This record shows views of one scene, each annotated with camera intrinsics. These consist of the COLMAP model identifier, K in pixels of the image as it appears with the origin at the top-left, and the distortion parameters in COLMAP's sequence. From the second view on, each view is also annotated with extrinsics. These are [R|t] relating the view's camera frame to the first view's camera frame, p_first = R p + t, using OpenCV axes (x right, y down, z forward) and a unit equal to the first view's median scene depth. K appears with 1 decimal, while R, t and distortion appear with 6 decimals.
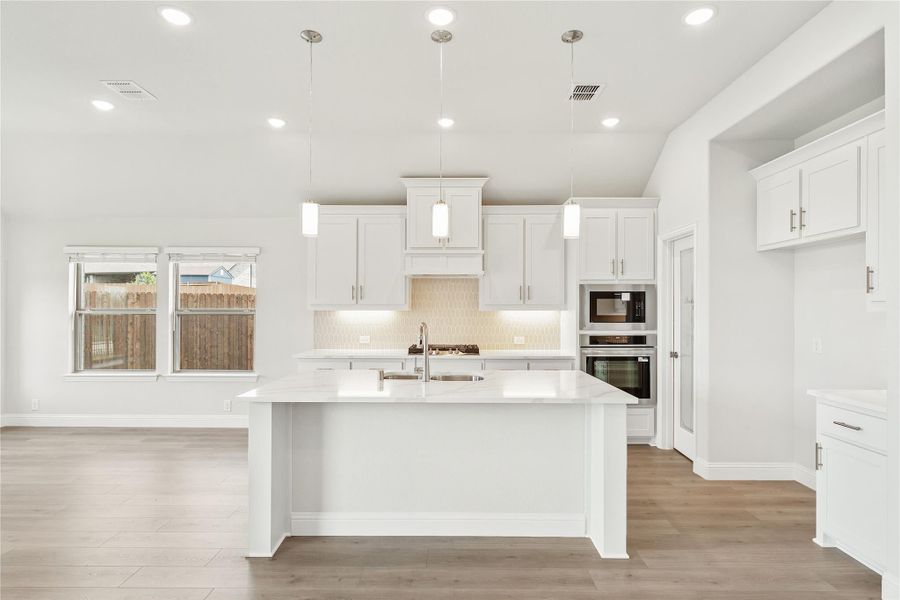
lens RADIAL K [[486.4, 0, 449.9], [0, 486.4, 309.2], [0, 0, 1]] dist [0.001575, 0.000834]
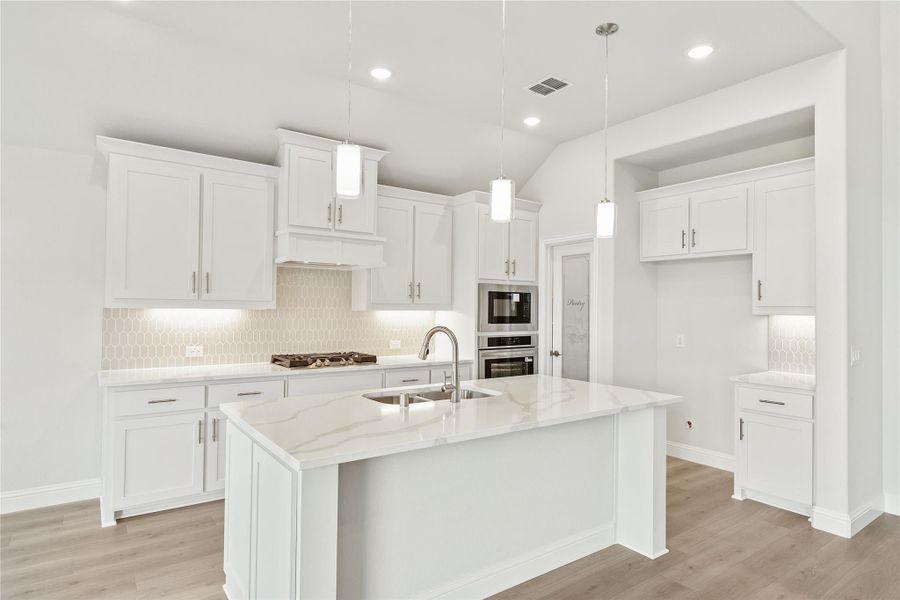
lens RADIAL K [[514.9, 0, 474.7], [0, 514.9, 304.3], [0, 0, 1]] dist [-0.001323, 0.000383]
pose [[0.790013, 0.014021, 0.612930, -0.353258], [-0.009269, 0.999897, -0.010925, 0.000646], [-0.613020, 0.002950, 0.790062, 0.215536]]
